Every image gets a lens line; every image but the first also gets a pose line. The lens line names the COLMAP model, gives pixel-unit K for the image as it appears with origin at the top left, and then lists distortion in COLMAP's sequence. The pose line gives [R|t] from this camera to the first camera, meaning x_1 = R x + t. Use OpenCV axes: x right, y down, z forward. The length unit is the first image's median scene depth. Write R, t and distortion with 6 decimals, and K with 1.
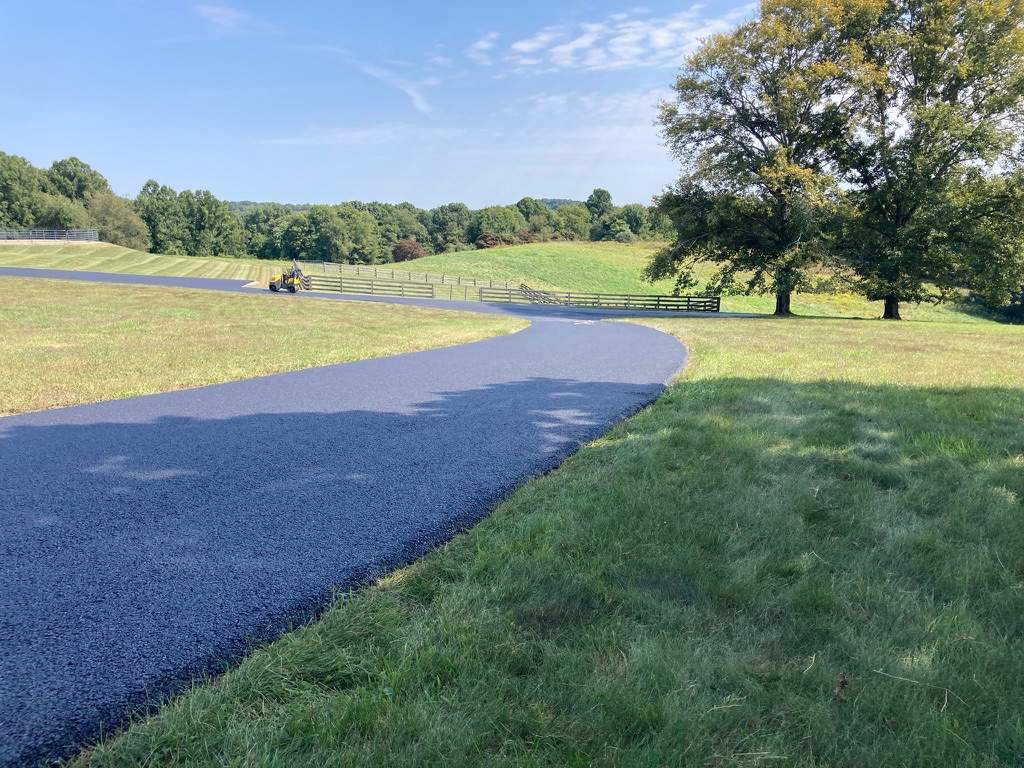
lens RADIAL K [[838.4, 0, 505.4], [0, 838.4, 383.9], [0, 0, 1]] dist [0.005762, 0.004352]
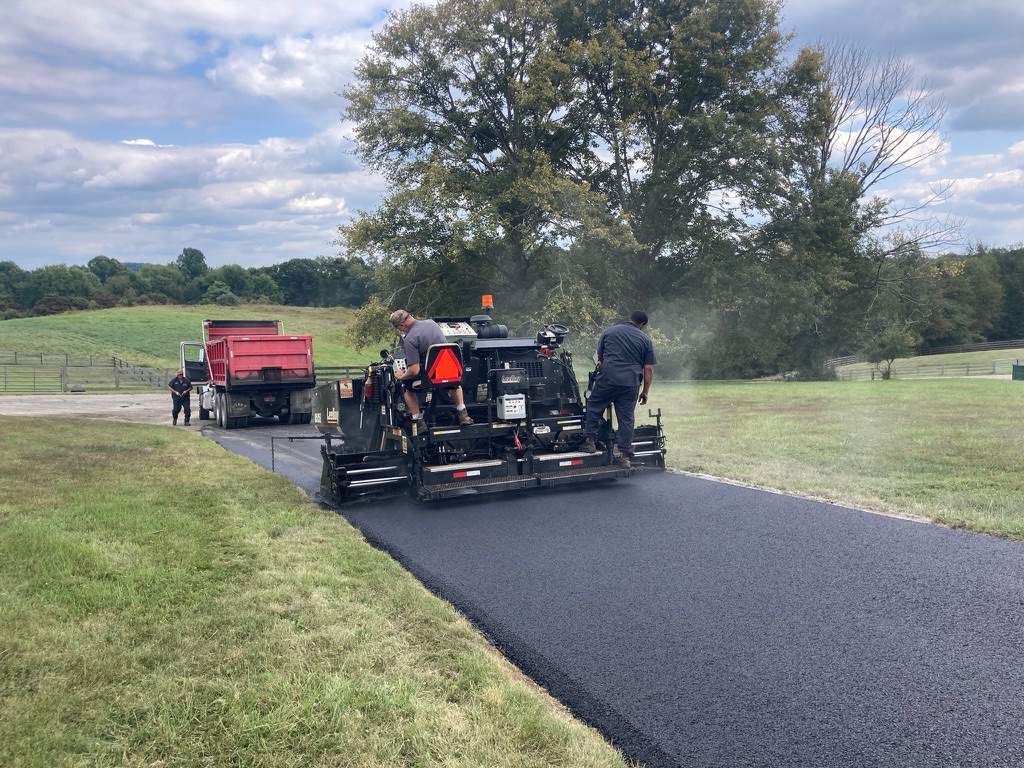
lens RADIAL K [[828.8, 0, 528.5], [0, 828.8, 380.2], [0, 0, 1]] dist [0.009946, 0.001448]
pose [[0.876675, -0.061443, 0.477144, -0.020981], [0.098497, 0.993725, -0.053006, -0.041233], [-0.470893, 0.093466, 0.877225, 0.305775]]
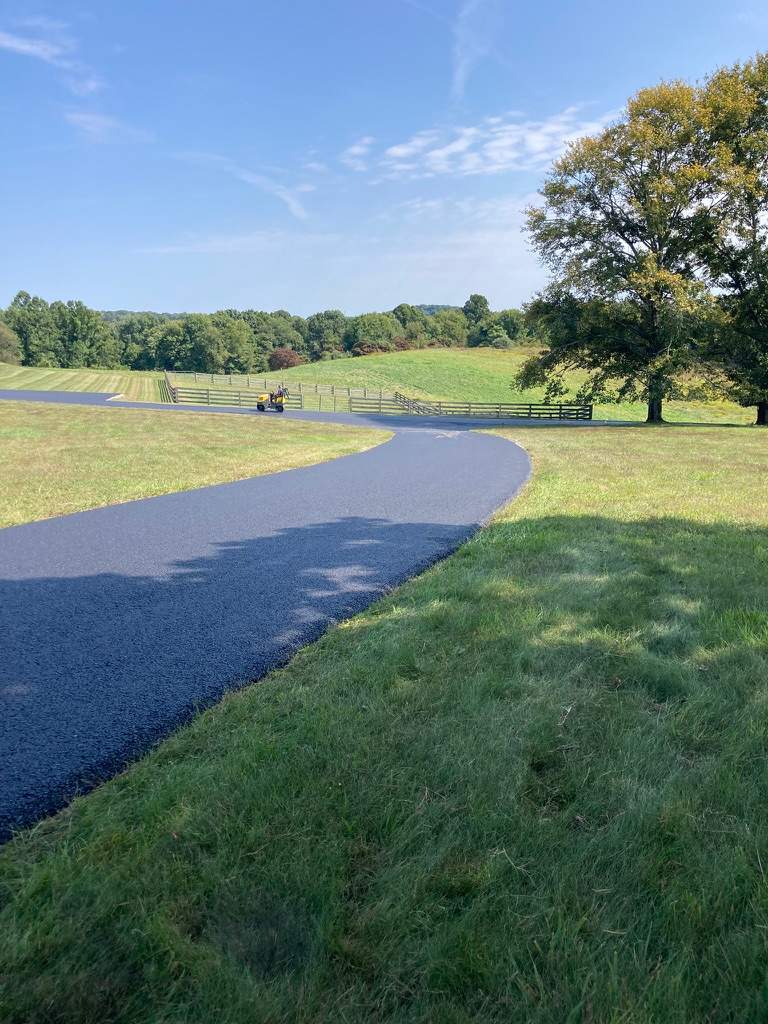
lens RADIAL K [[838.4, 0, 392.2], [0, 838.4, 501.1], [0, 0, 1]] dist [0.005762, 0.004352]
pose [[0.999891, -0.012961, 0.007037, 0.011847], [0.012873, 0.999840, 0.012416, -0.005274], [-0.007197, -0.012324, 0.999898, 0.011432]]
